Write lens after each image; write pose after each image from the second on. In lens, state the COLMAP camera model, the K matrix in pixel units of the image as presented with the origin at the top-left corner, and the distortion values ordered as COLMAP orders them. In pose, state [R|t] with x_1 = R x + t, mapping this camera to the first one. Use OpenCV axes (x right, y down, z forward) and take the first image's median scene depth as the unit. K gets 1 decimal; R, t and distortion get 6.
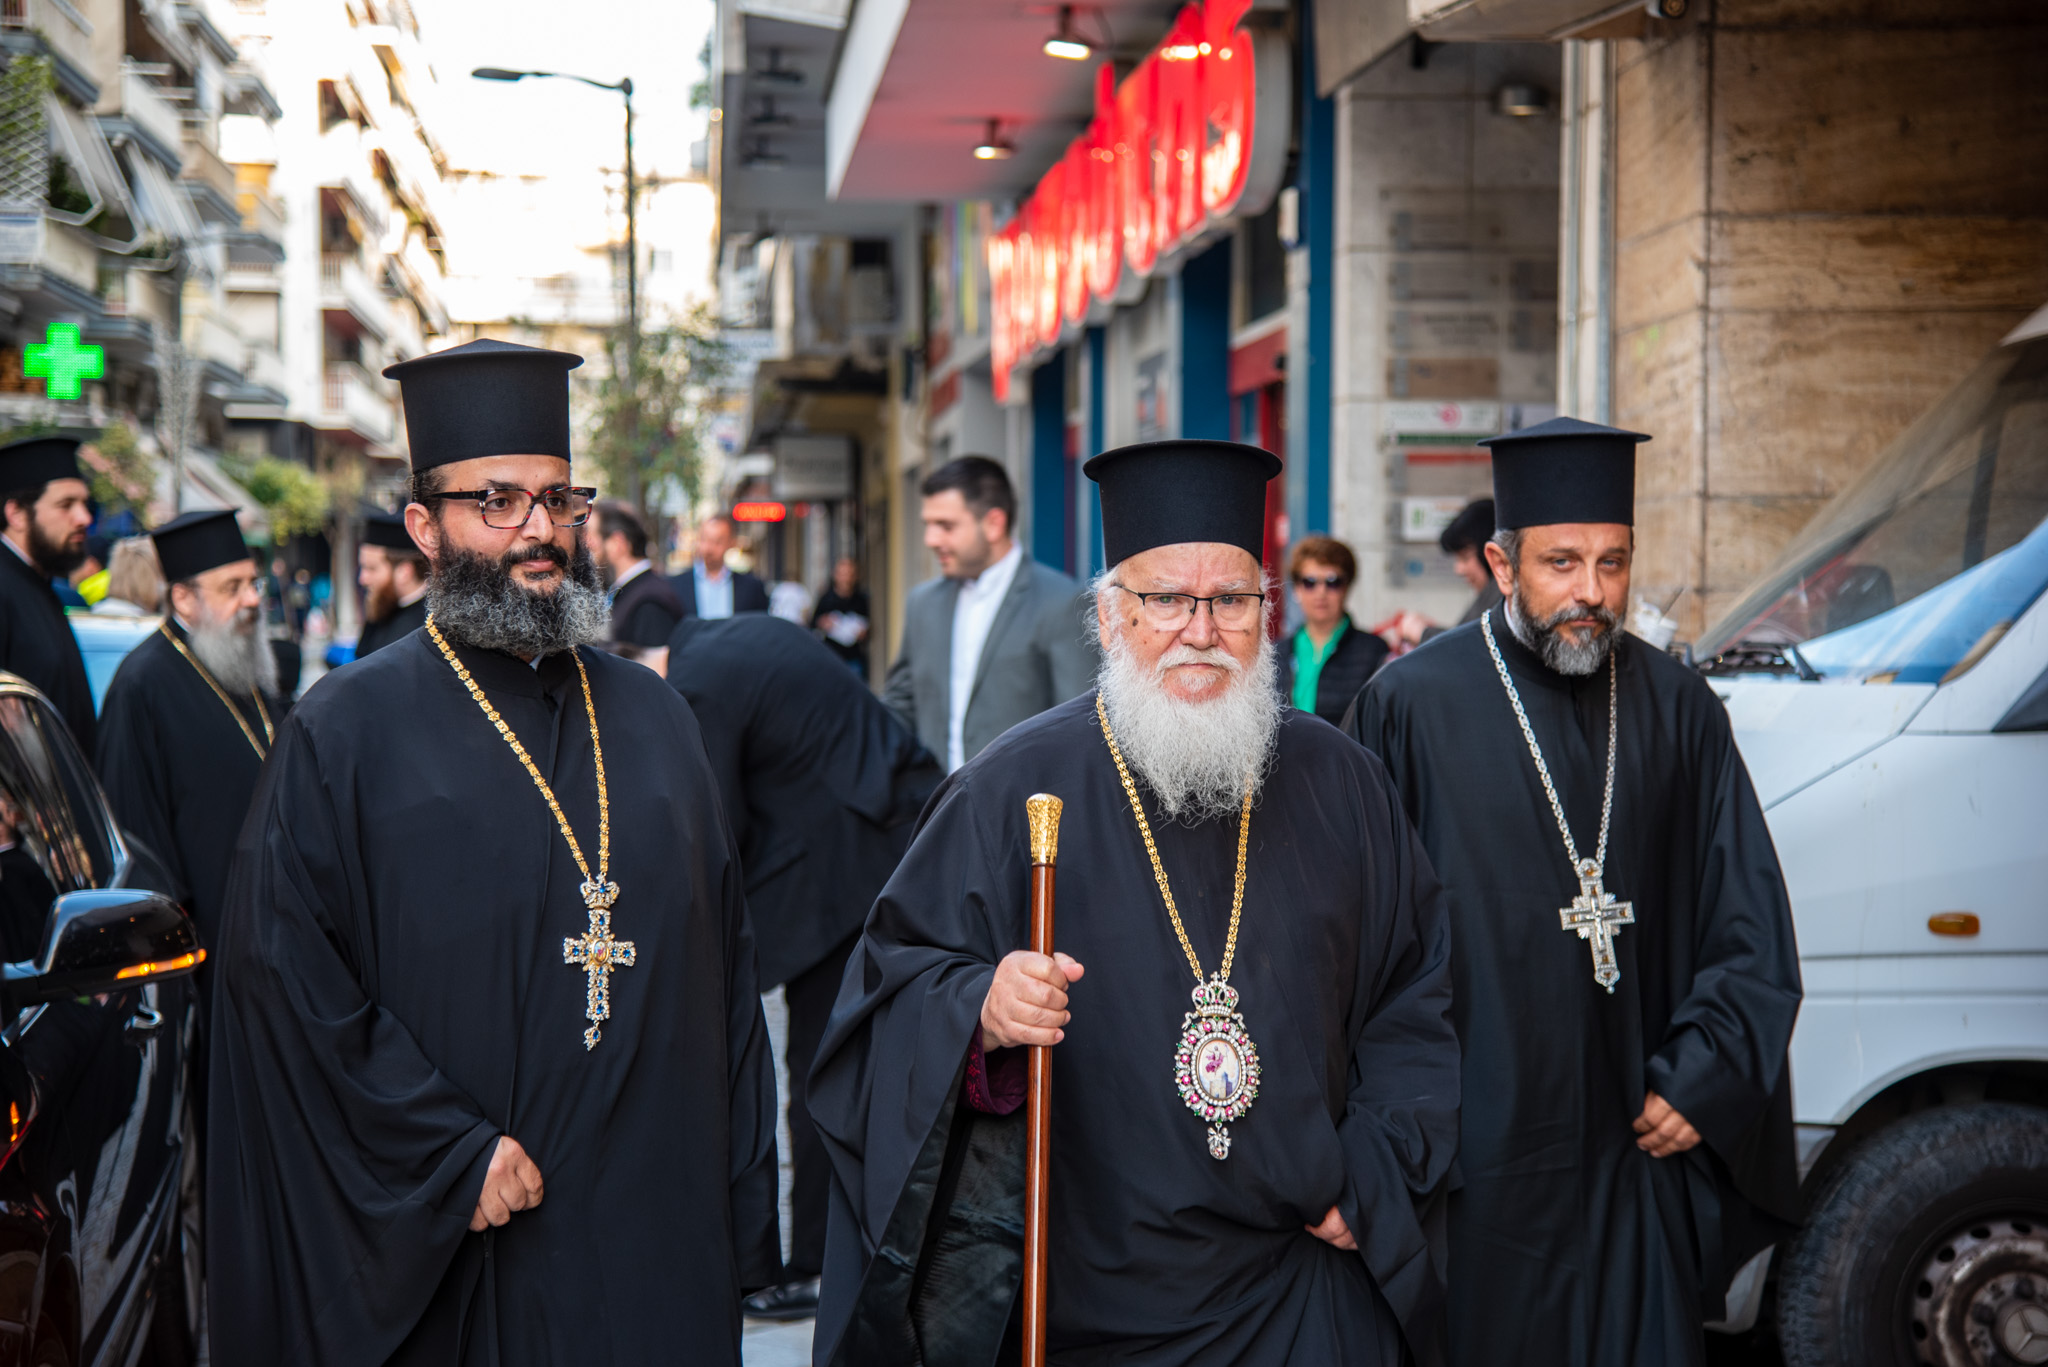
lens RADIAL K [[4341.6, 0, 1024.7], [0, 4341.6, 685.6], [0, 0, 1]] dist [0.655549, 0.000000]
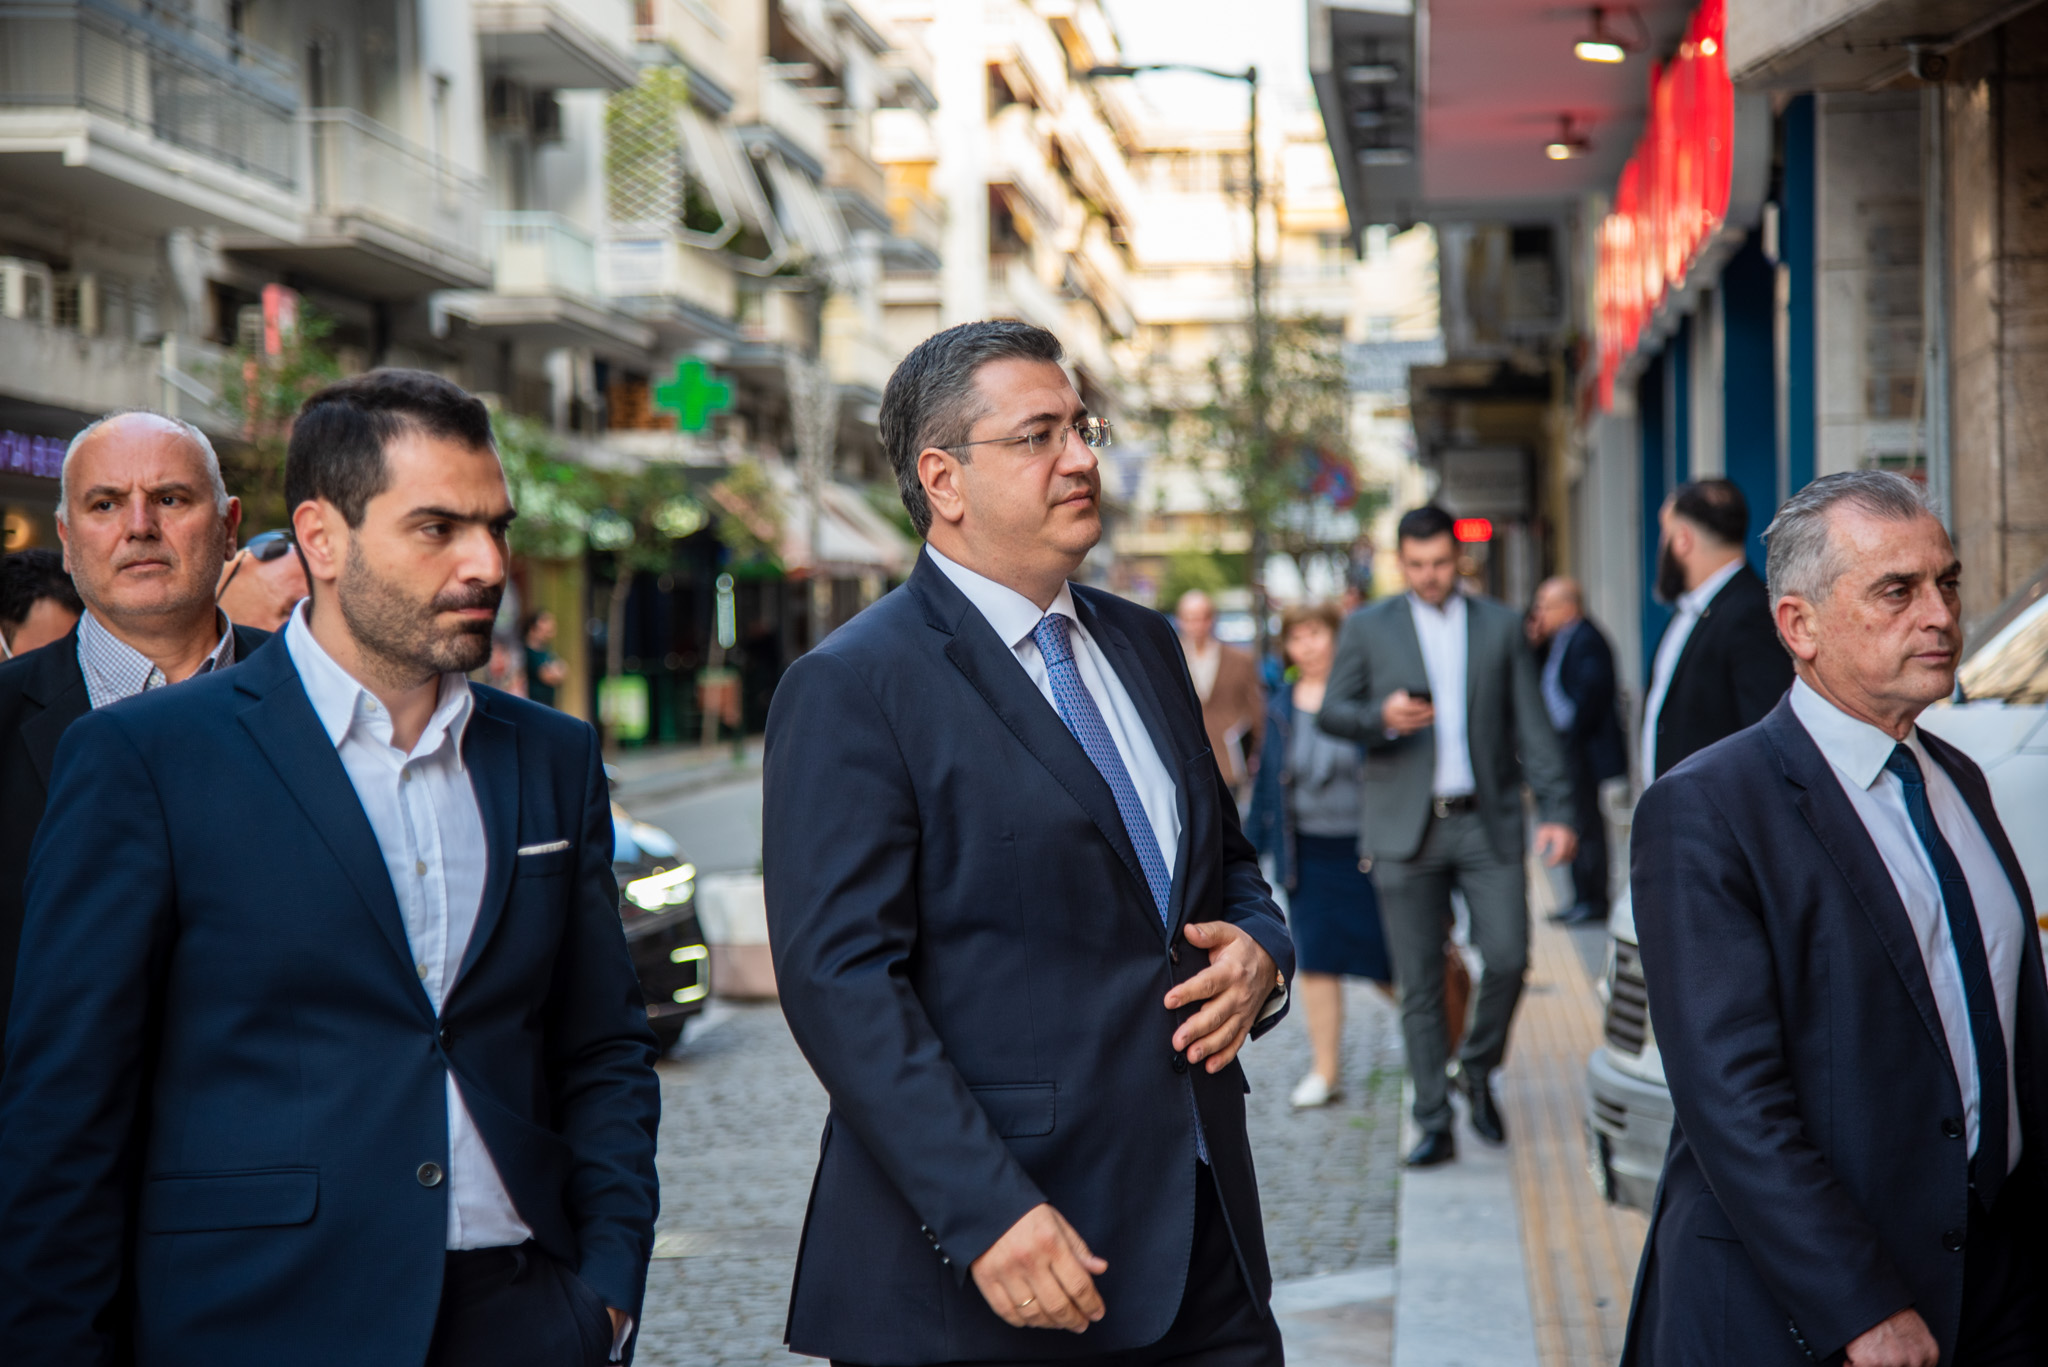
lens RADIAL K [[5390.7, 0, 1024.1], [0, 5390.7, 694.5], [0, 0, 1]] dist [0.916420, 0.000000]
pose [[0.984722, -0.018495, -0.173148, 0.052311], [0.017254, 0.999814, -0.008669, 0.001054], [0.173276, 0.005549, 0.984858, -0.108779]]
